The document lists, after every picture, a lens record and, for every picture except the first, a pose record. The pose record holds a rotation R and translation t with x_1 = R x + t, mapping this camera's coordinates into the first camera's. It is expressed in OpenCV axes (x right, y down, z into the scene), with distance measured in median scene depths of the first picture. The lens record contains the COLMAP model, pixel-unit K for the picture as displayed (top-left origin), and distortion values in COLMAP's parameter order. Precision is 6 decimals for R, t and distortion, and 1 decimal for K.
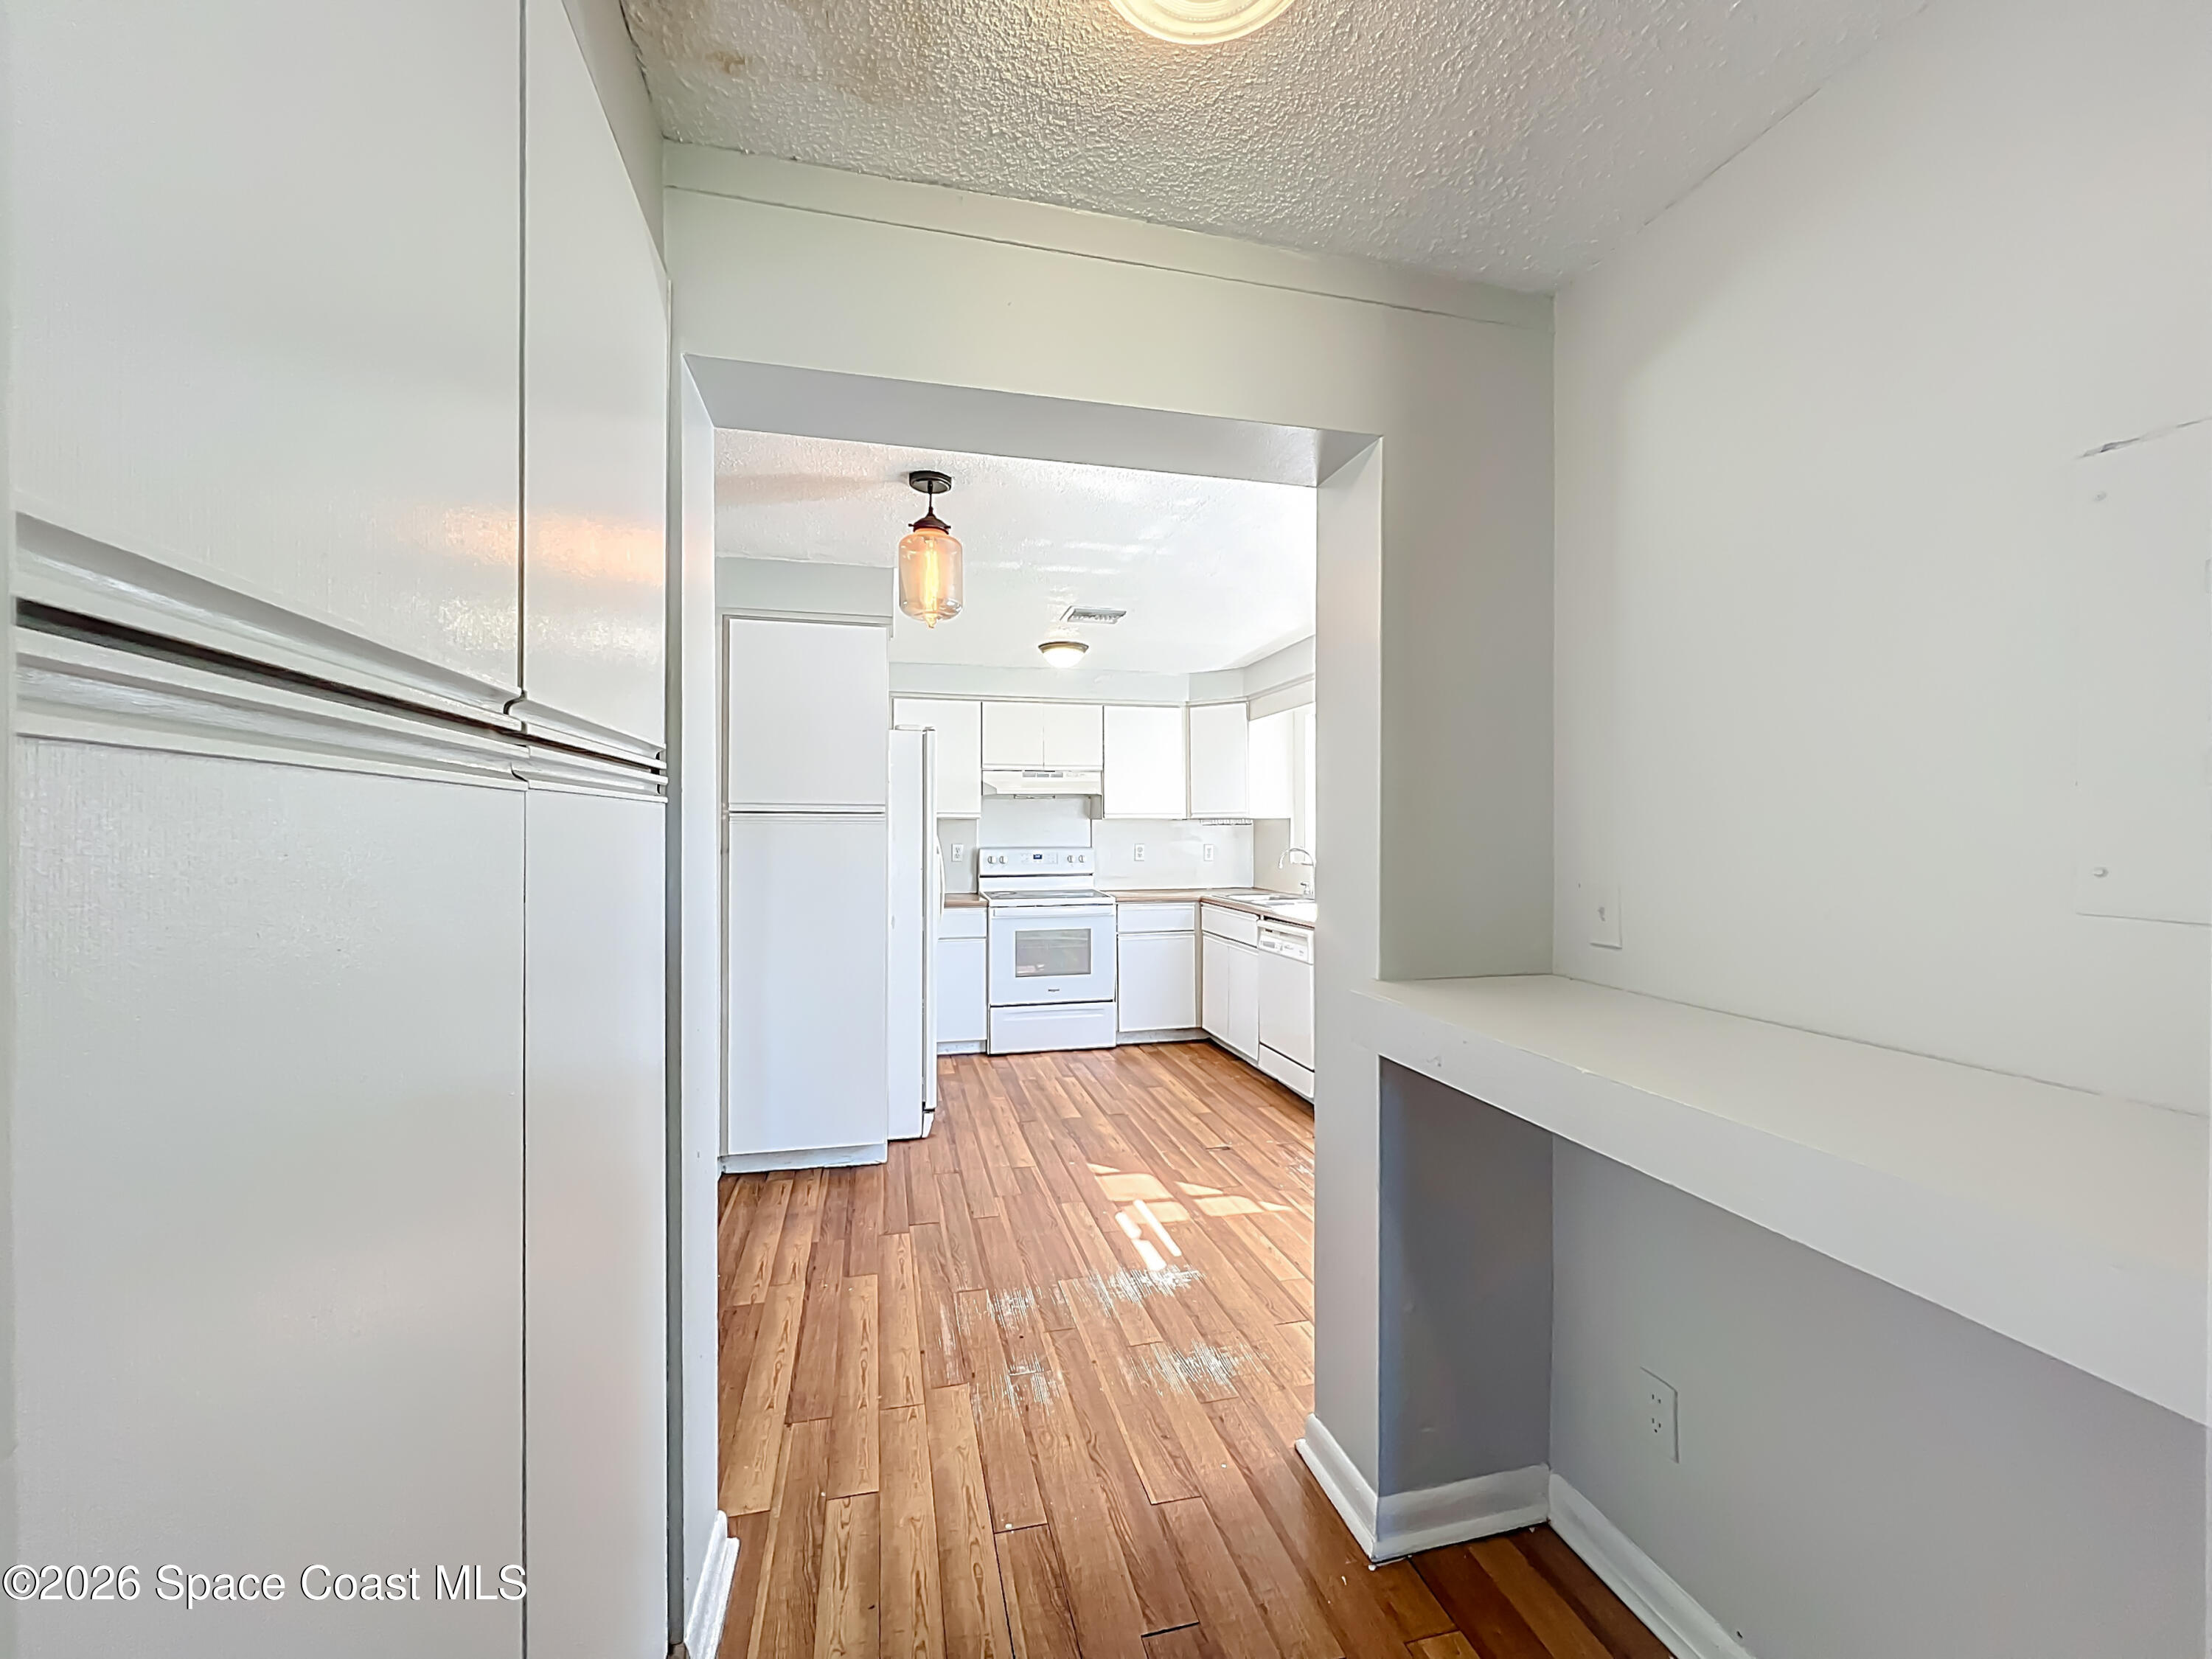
lens RADIAL K [[897.4, 0, 1103.7], [0, 897.4, 826.0], [0, 0, 1]] dist [0.001675, 0.000422]
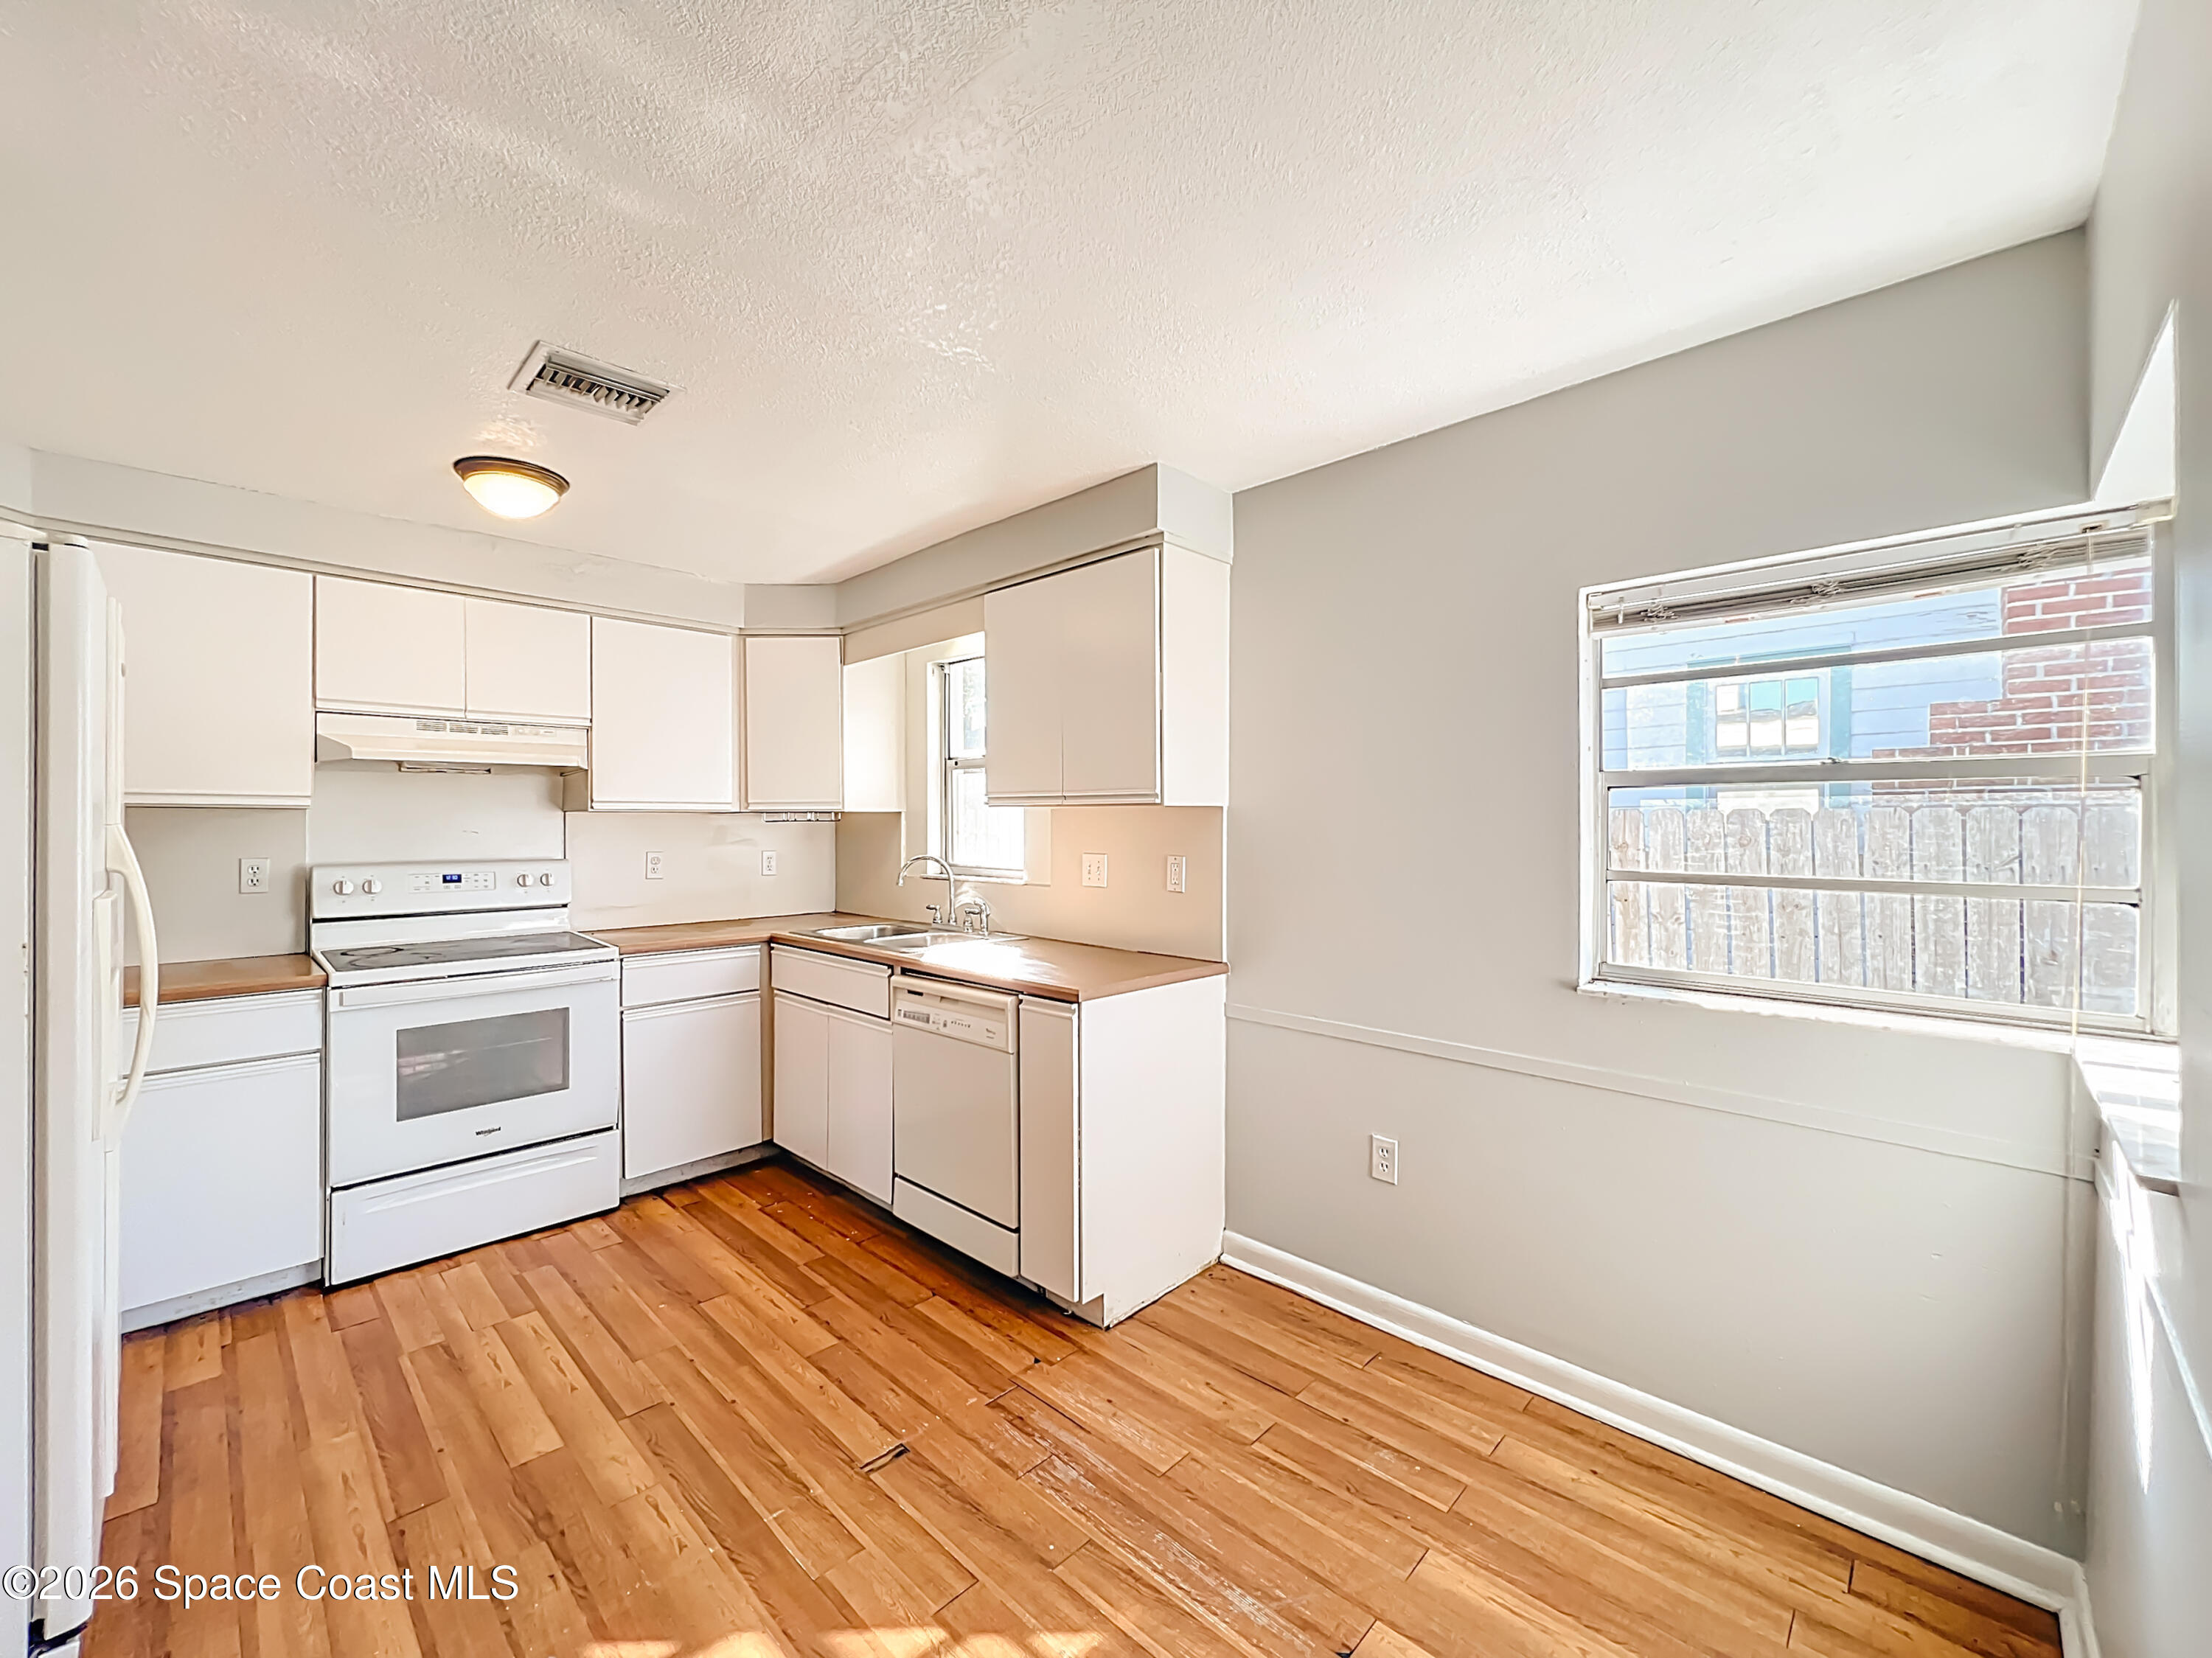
lens RADIAL K [[897.4, 0, 1100.1], [0, 897.4, 822.8], [0, 0, 1]] dist [0.001675, 0.000422]
pose [[0.853136, 0.000658, 0.521688, -0.024264], [0.000251, 0.999999, -0.001672, 0.001283], [-0.521688, 0.001557, 0.853135, 0.361472]]
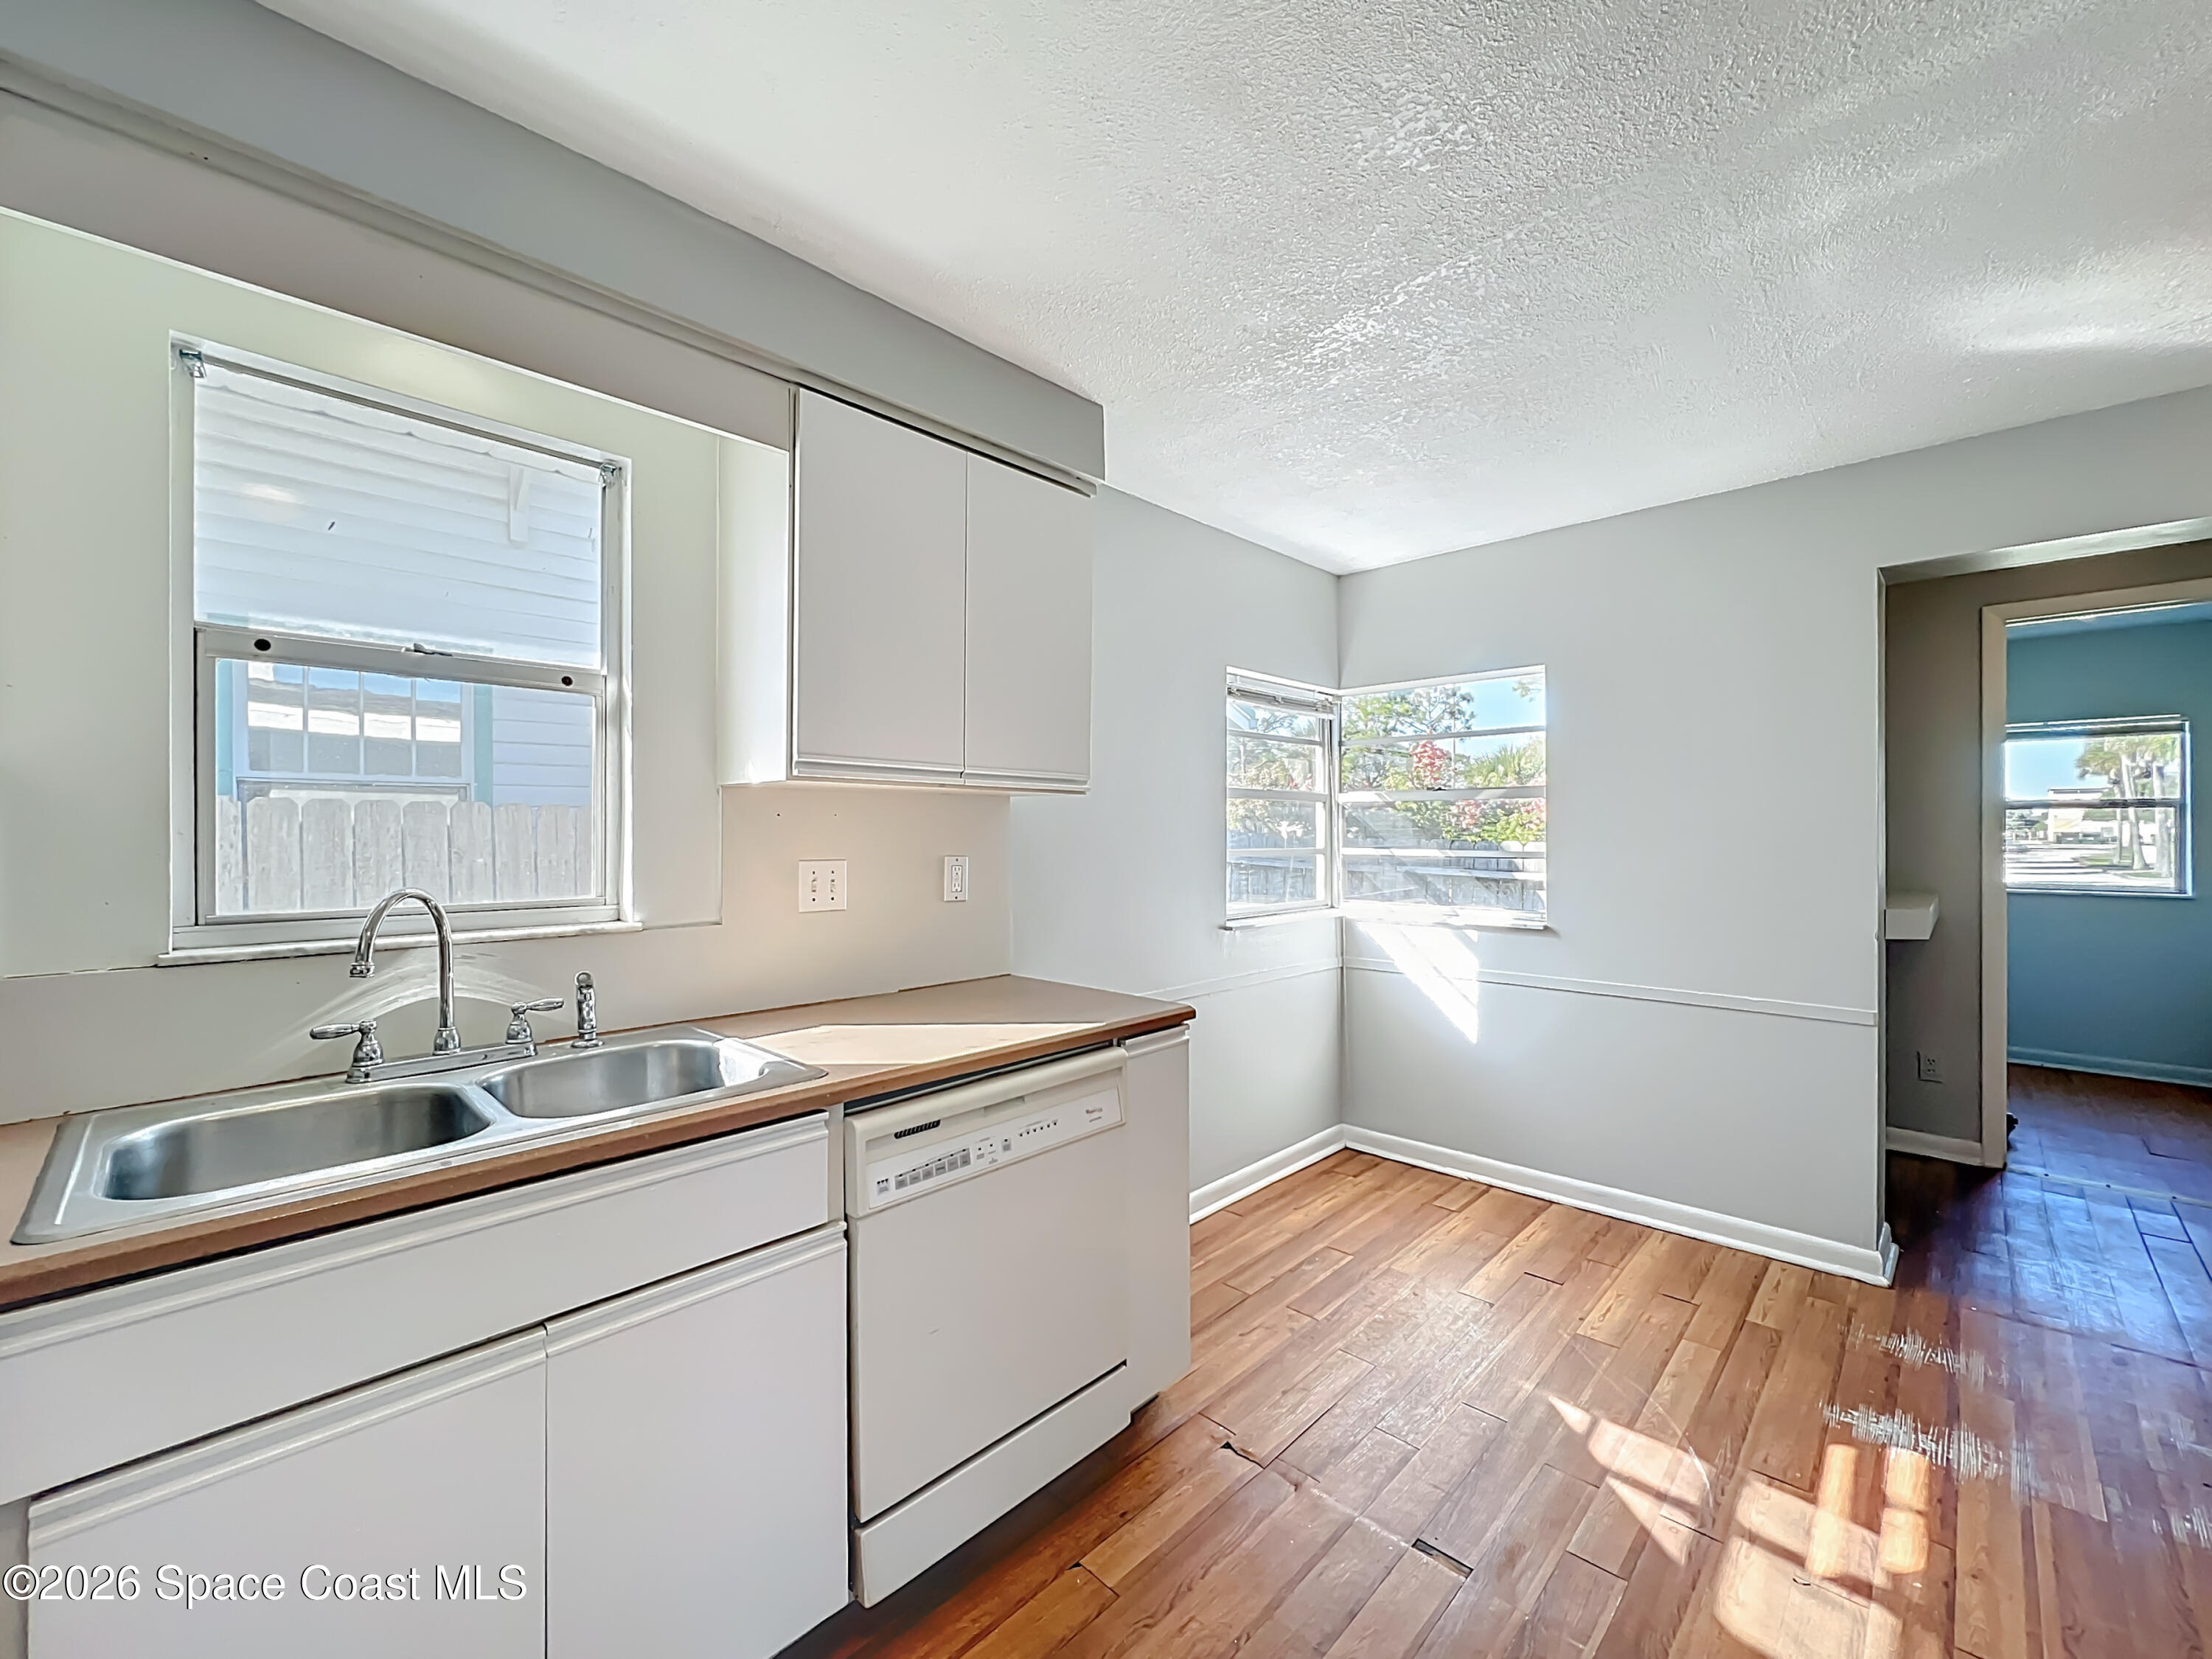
lens RADIAL K [[897.4, 0, 1117.1], [0, 897.4, 833.5], [0, 0, 1]] dist [0.001675, 0.000422]
pose [[-0.529233, -0.002090, 0.848474, -0.110635], [0.000153, 0.999997, 0.002559, 0.008579], [-0.848476, 0.001484, -0.529231, 0.972888]]
